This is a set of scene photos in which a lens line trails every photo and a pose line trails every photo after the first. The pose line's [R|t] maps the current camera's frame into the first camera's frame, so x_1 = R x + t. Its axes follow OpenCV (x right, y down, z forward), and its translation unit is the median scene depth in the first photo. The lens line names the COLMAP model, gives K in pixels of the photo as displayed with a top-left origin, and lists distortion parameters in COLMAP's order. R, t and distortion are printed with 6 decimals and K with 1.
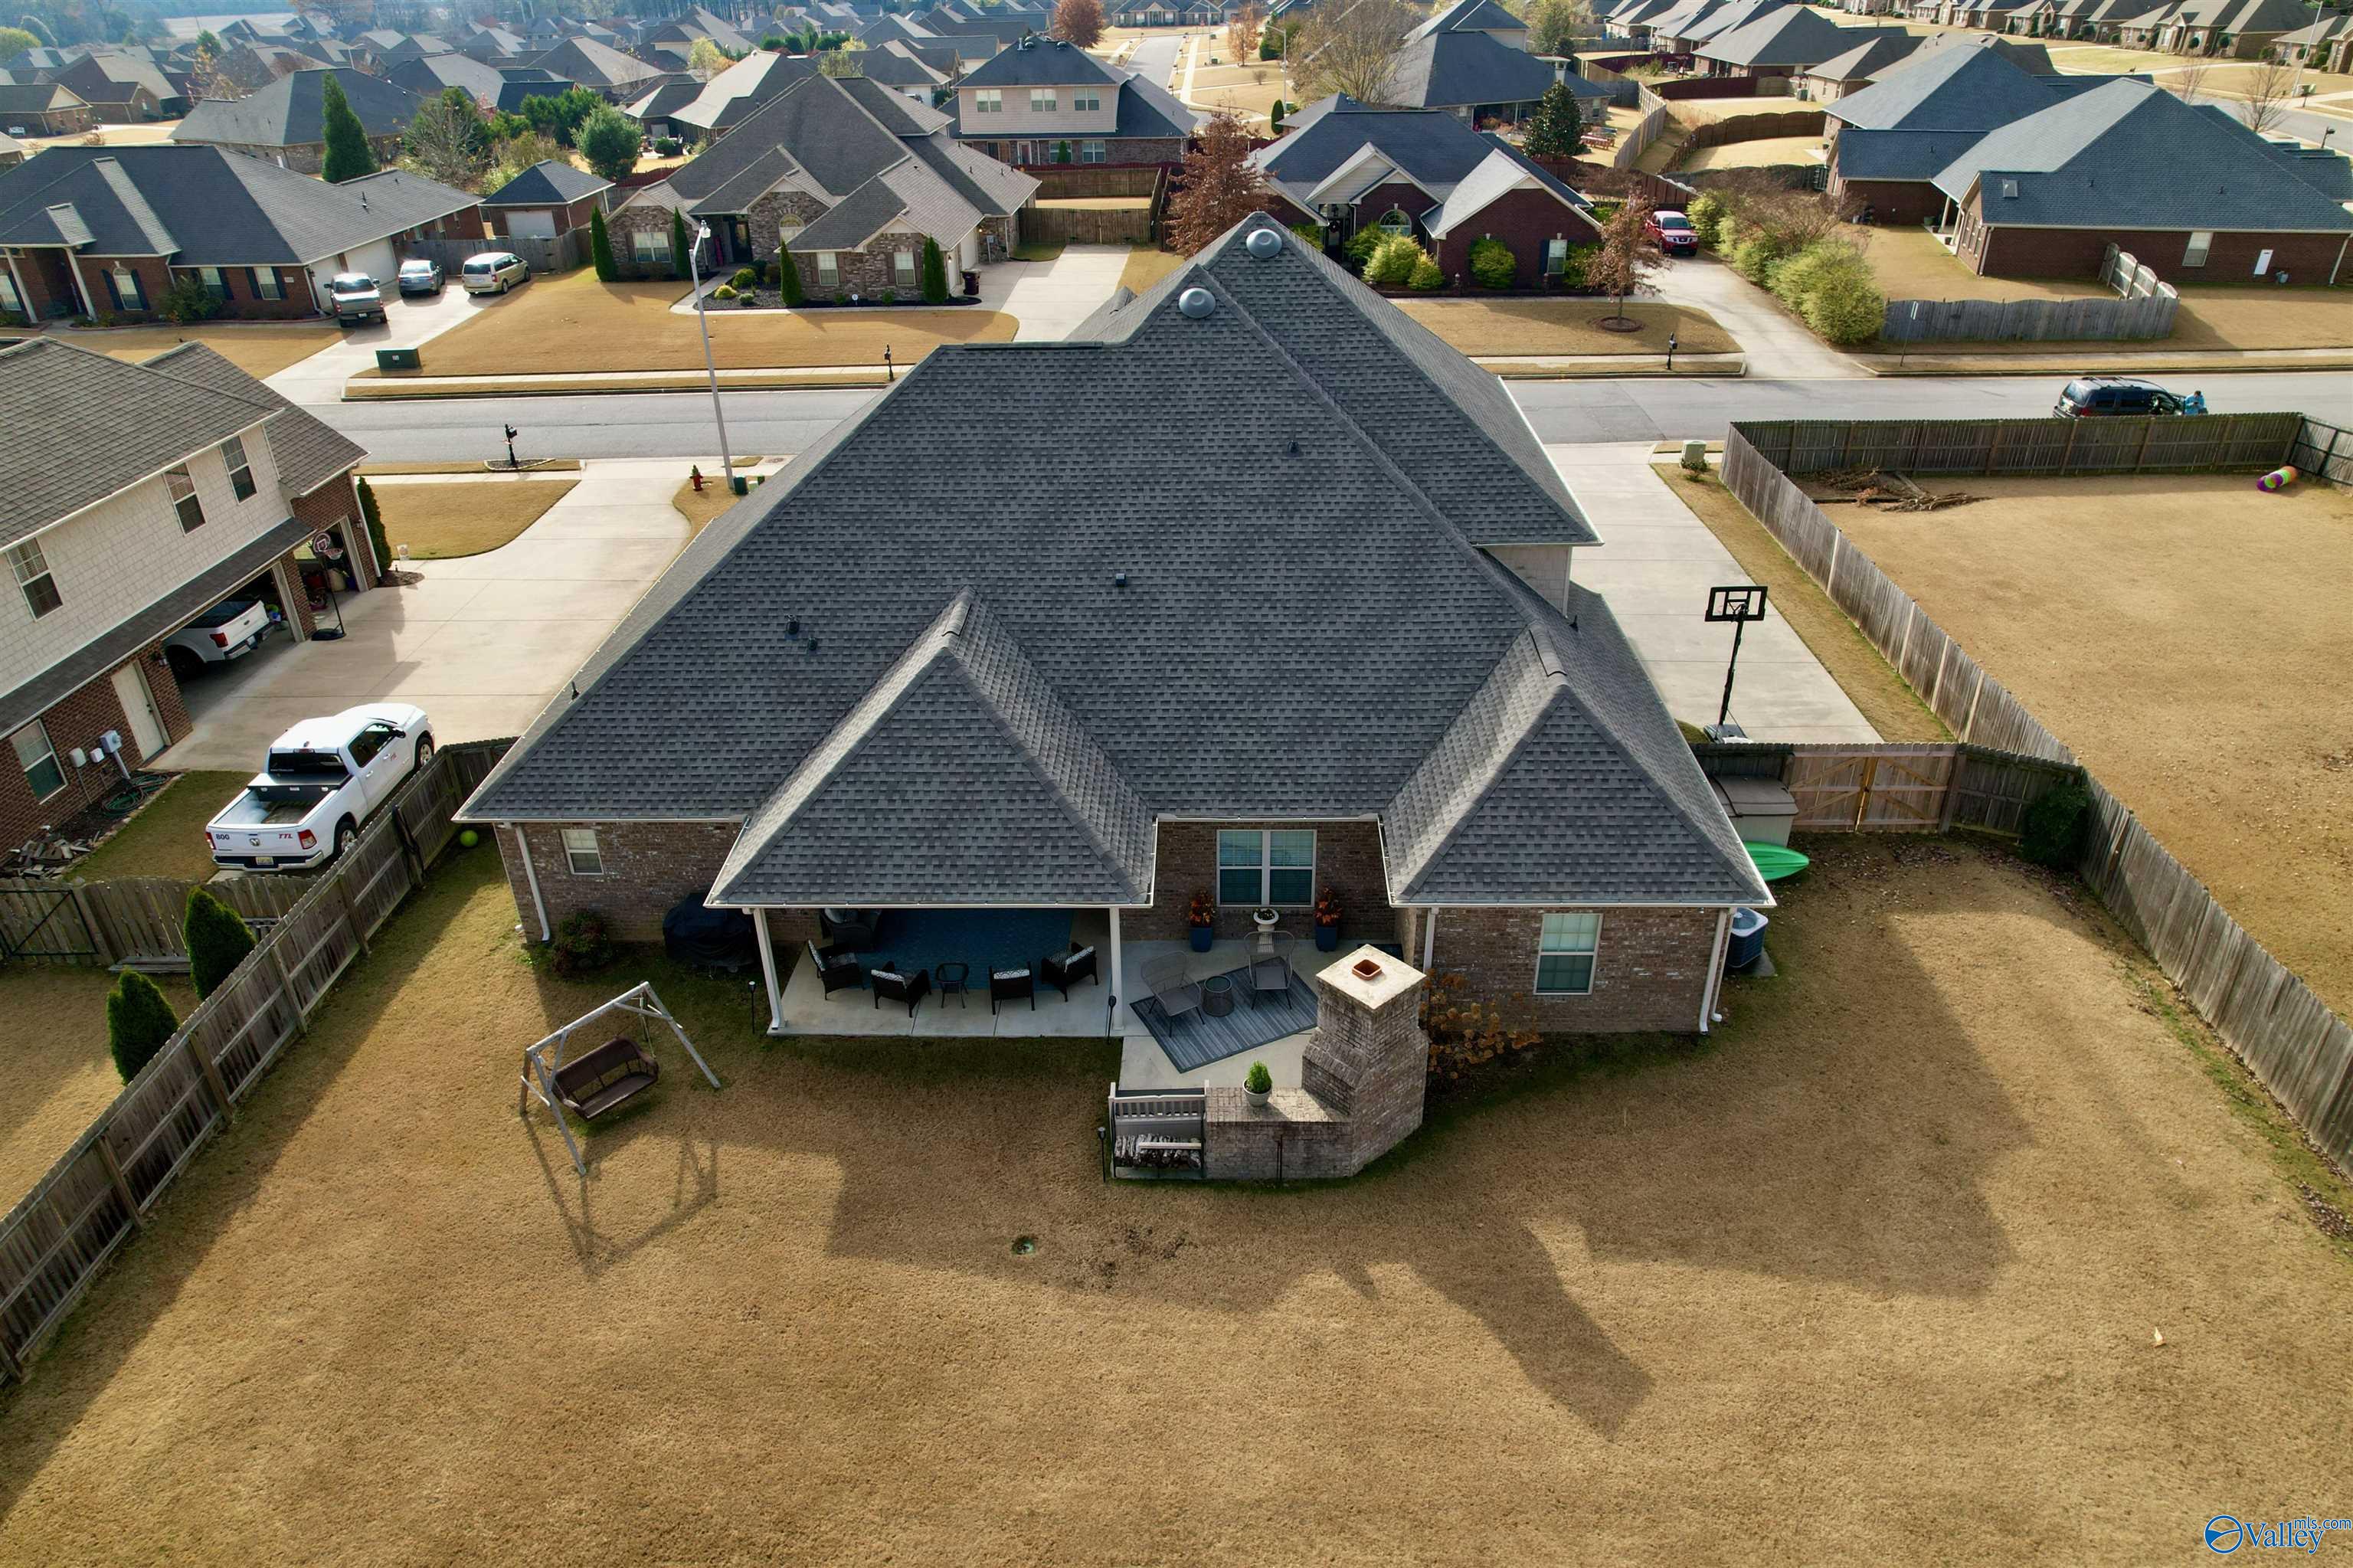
lens RADIAL K [[1564.9, 0, 1185.9], [0, 1564.9, 788.1], [0, 0, 1]] dist [-0.069793, 0.062718]
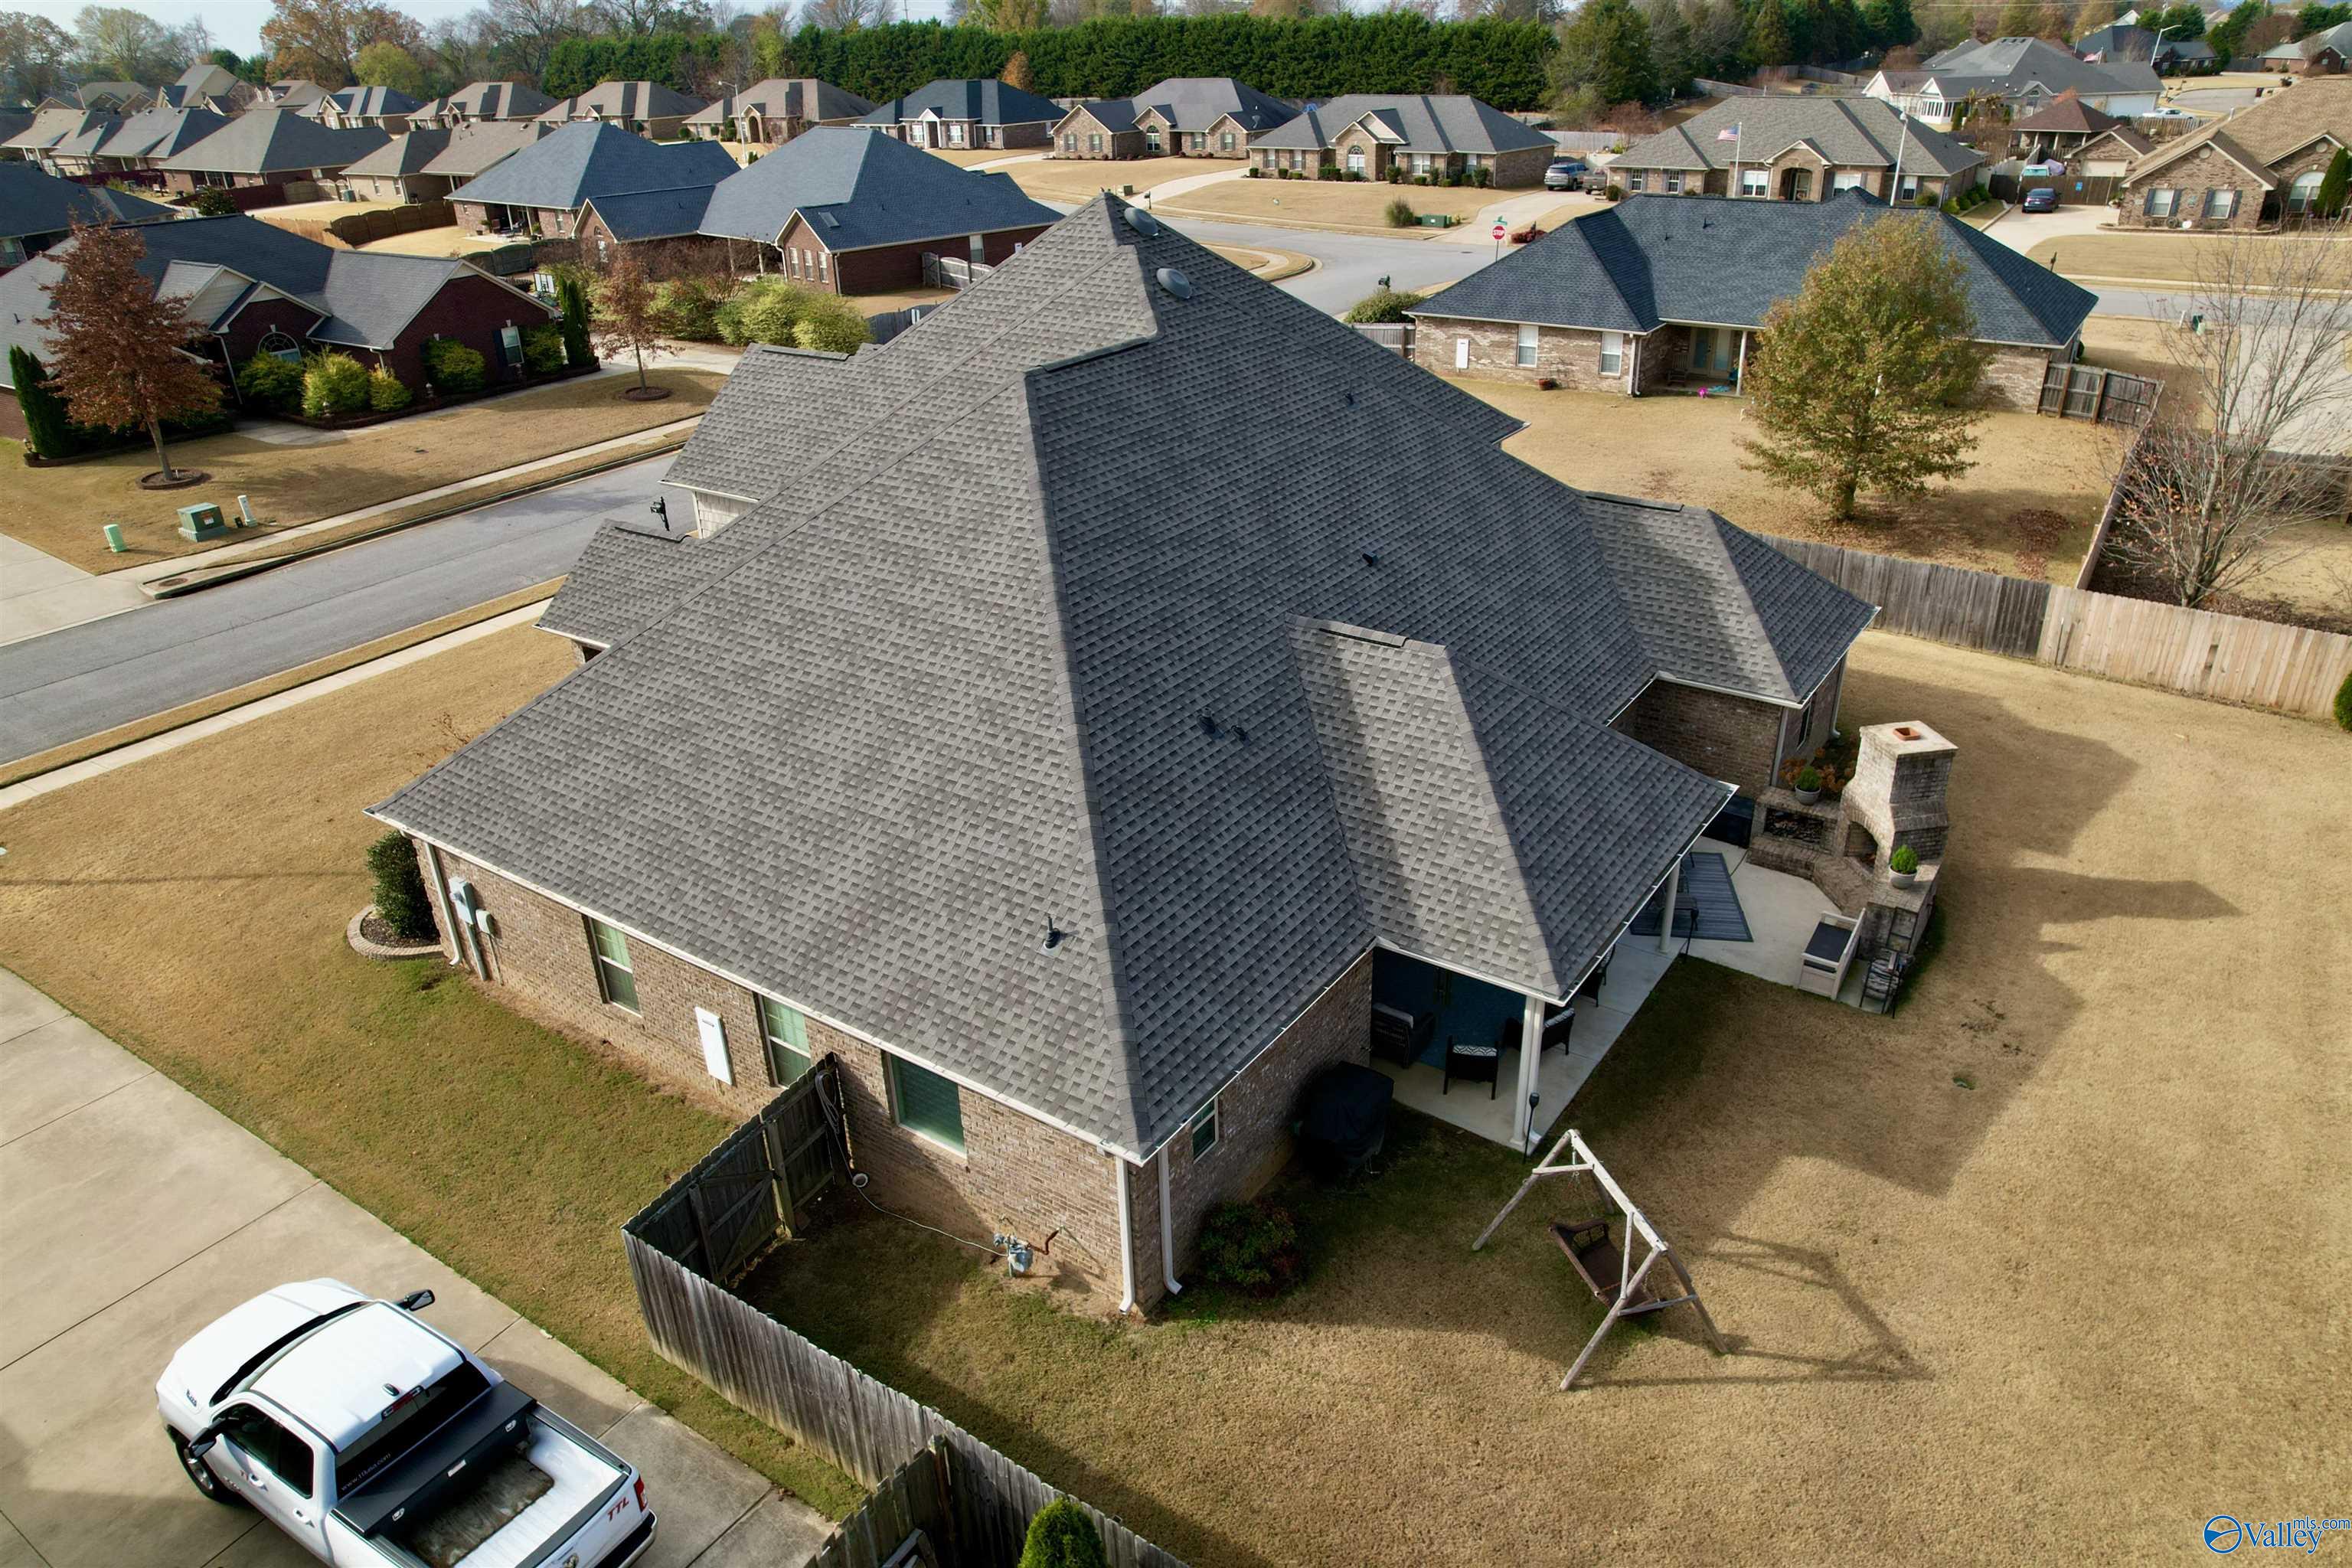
lens RADIAL K [[1564.1, 0, 1182.4], [0, 1564.1, 791.8], [0, 0, 1]] dist [-0.069793, 0.062718]
pose [[0.543268, -0.372476, 0.752411, -0.989555], [0.422152, 0.895855, 0.138679, -0.216729], [-0.725705, 0.242292, 0.643931, 0.620001]]
